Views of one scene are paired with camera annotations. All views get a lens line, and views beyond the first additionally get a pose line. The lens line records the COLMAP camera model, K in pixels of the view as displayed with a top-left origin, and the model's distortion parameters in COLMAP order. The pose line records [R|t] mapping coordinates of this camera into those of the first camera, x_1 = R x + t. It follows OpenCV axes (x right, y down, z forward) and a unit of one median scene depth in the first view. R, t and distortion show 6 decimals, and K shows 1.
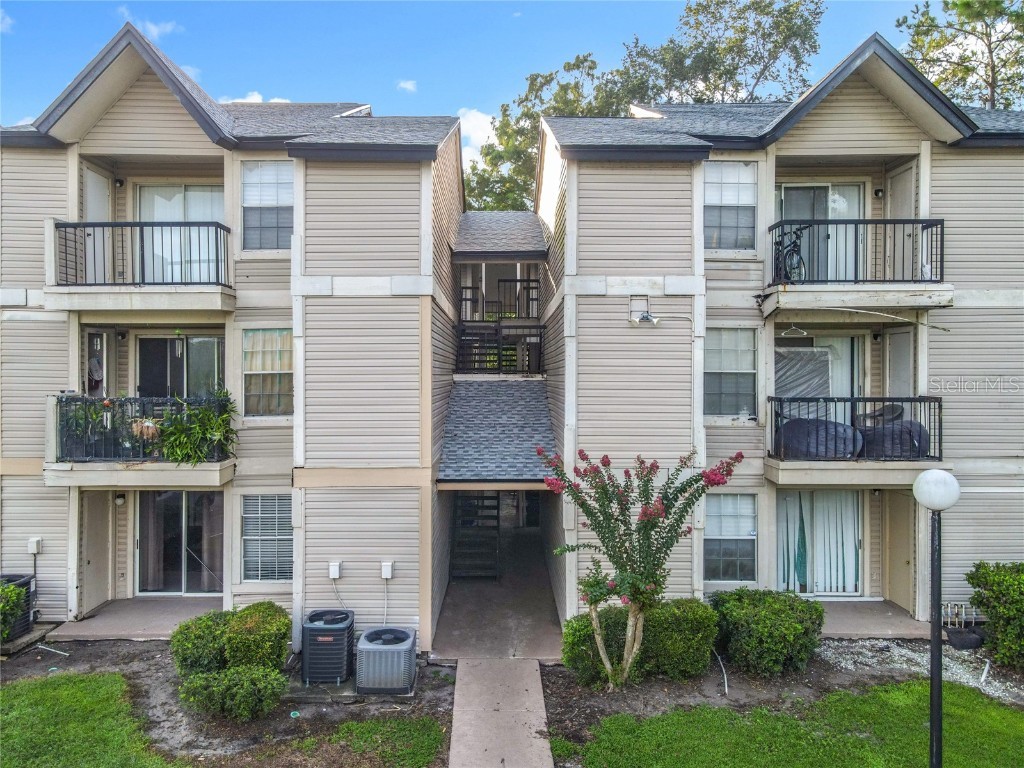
lens RADIAL K [[714.4, 0, 511.4], [0, 714.4, 388.8], [0, 0, 1]] dist [0.018564, 0.002895]
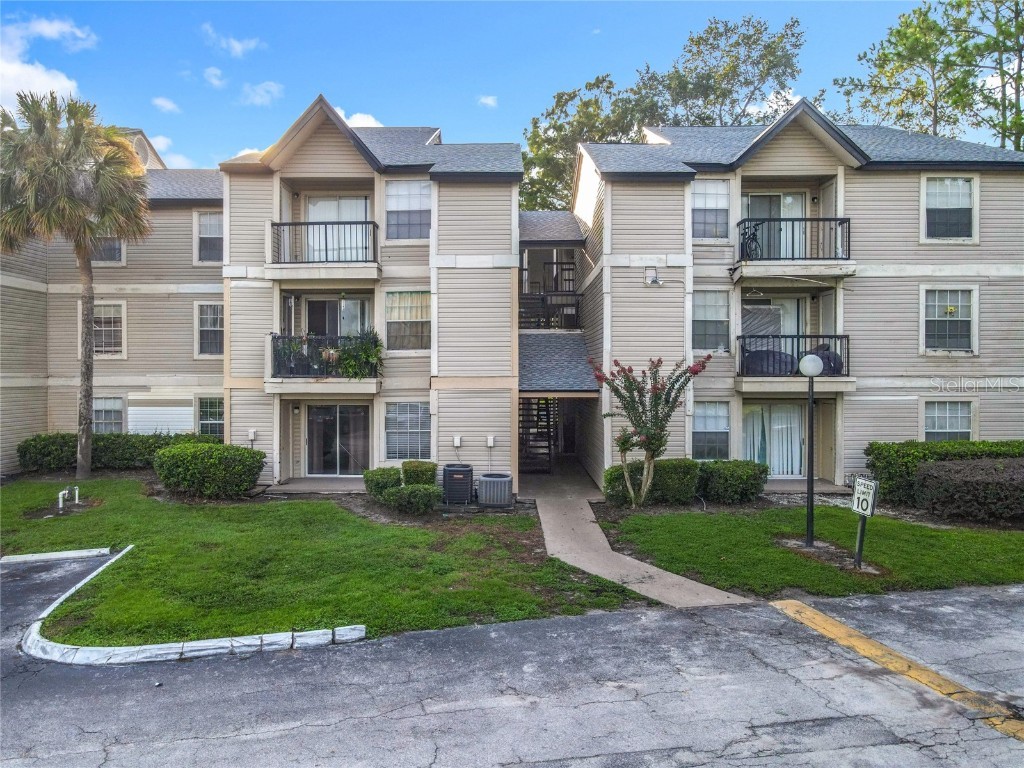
lens RADIAL K [[727.0, 0, 512.0], [0, 727.0, 384.0], [0, 0, 1]] dist [0.000550, 0.007765]
pose [[0.999933, -0.001018, -0.011539, -0.094462], [0.000993, 0.999997, -0.002158, 0.113637], [0.011541, 0.002146, 0.999931, -0.525428]]
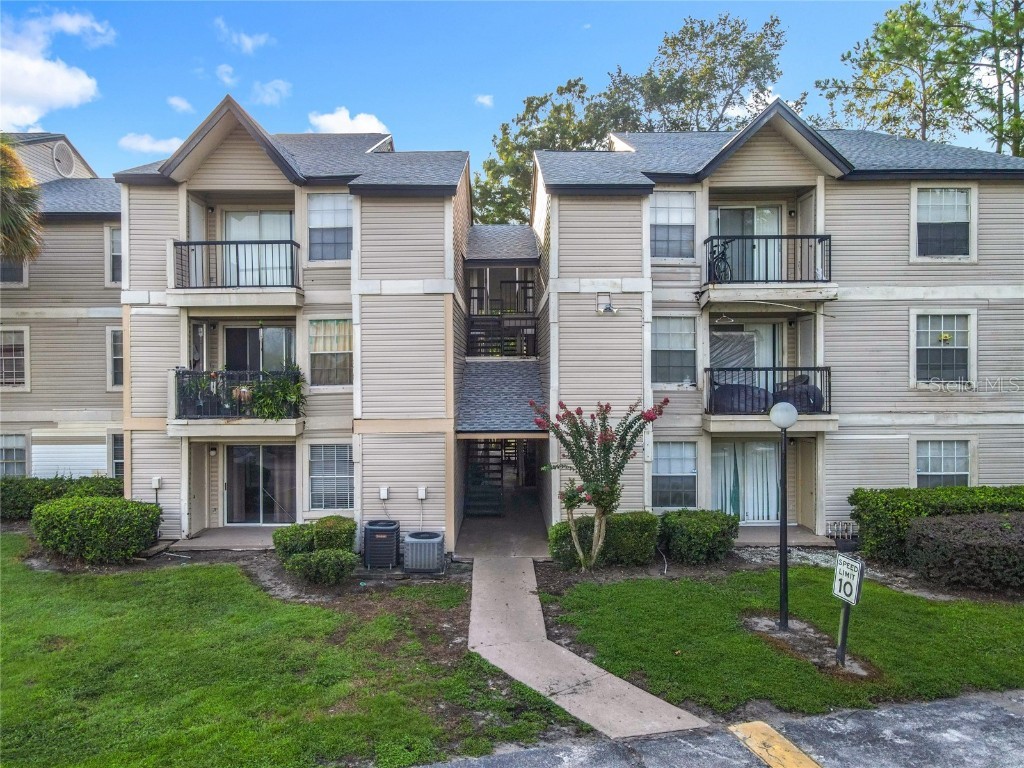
lens RADIAL K [[714.4, 0, 511.4], [0, 714.4, 388.8], [0, 0, 1]] dist [0.018564, 0.002895]
pose [[0.999978, -0.006371, -0.001626, 0.001631], [0.006371, 0.999980, -0.000034, 0.047076], [0.001627, 0.000024, 0.999999, -0.330718]]
